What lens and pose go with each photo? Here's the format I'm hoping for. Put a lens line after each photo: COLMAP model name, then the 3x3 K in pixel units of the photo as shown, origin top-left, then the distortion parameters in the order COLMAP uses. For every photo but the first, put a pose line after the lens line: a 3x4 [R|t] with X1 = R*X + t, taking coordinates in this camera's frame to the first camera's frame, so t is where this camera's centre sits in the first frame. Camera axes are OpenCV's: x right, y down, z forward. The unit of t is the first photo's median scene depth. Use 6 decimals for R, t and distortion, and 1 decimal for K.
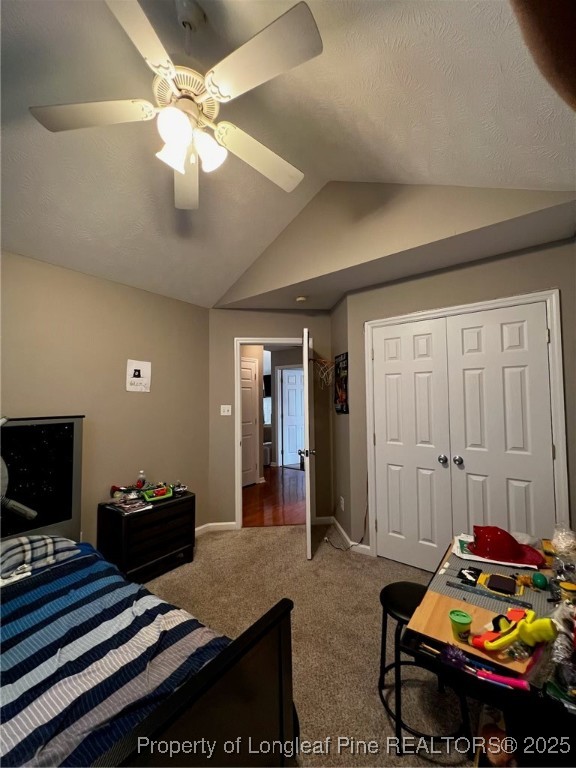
lens RADIAL K [[307.6, 0, 285.9], [0, 307.6, 385.5], [0, 0, 1]] dist [-0.004337, 0.000140]
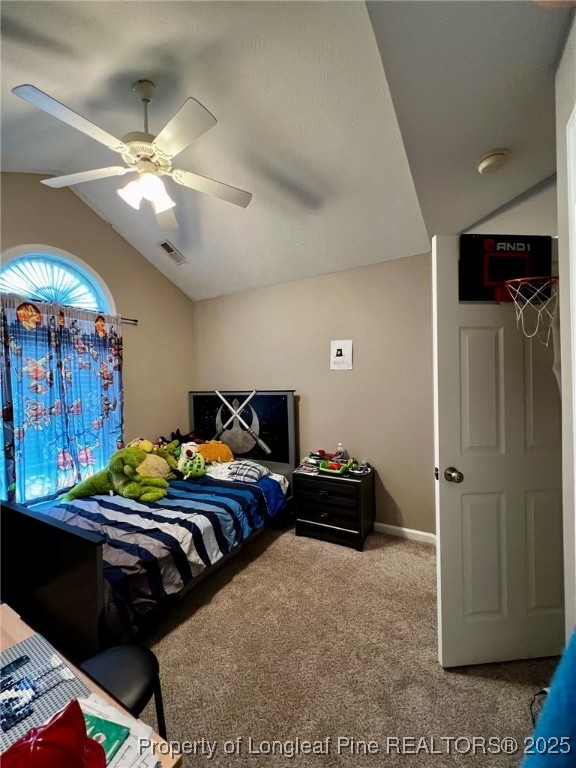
lens RADIAL K [[307.6, 0, 286.2], [0, 307.6, 385.3], [0, 0, 1]] dist [-0.004337, 0.000140]
pose [[0.129347, 0.016472, -0.991463, 0.592568], [0.068441, 0.997329, 0.025498, 0.036155], [0.989235, -0.071155, 0.127874, 0.721284]]
